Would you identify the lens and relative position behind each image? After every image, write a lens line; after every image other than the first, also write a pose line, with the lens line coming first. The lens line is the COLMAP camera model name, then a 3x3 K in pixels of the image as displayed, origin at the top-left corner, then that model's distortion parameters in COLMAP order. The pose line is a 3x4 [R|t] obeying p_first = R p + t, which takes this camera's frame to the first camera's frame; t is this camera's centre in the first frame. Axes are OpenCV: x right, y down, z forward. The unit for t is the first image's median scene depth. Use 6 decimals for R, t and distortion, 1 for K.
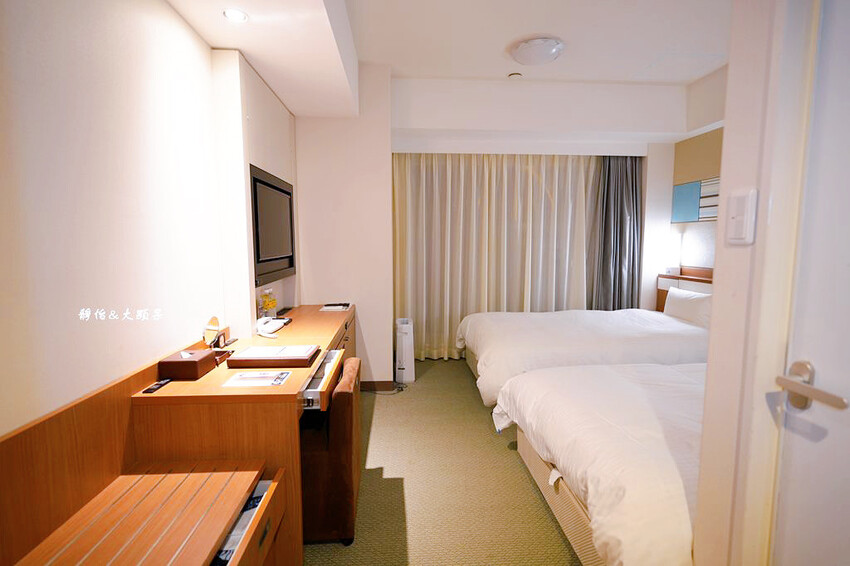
lens RADIAL K [[401.1, 0, 420.9], [0, 401.1, 284.8], [0, 0, 1]] dist [-0.013921, 0.001924]
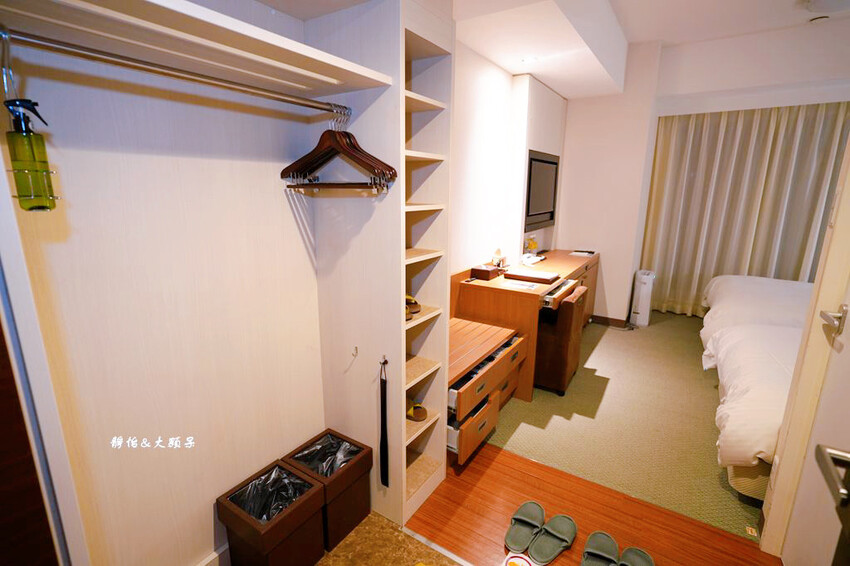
lens RADIAL K [[401.1, 0, 421.3], [0, 401.1, 283.0], [0, 0, 1]] dist [-0.013921, 0.001924]
pose [[0.796819, 0.143576, -0.586911, 0.137623], [-0.070935, 0.986869, 0.145113, 0.000289], [0.600039, -0.073997, 0.796541, -0.324904]]
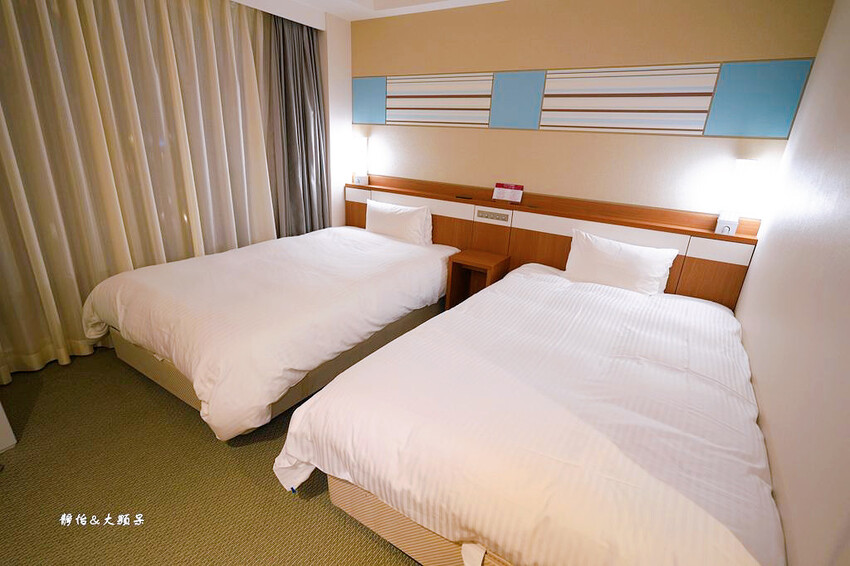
lens RADIAL K [[401.1, 0, 426.3], [0, 401.1, 285.3], [0, 0, 1]] dist [-0.013921, 0.001924]
pose [[0.594587, -0.236051, 0.768600, -0.045757], [0.040517, 0.963515, 0.264569, -0.049814], [-0.803010, -0.126168, 0.582458, 0.401166]]
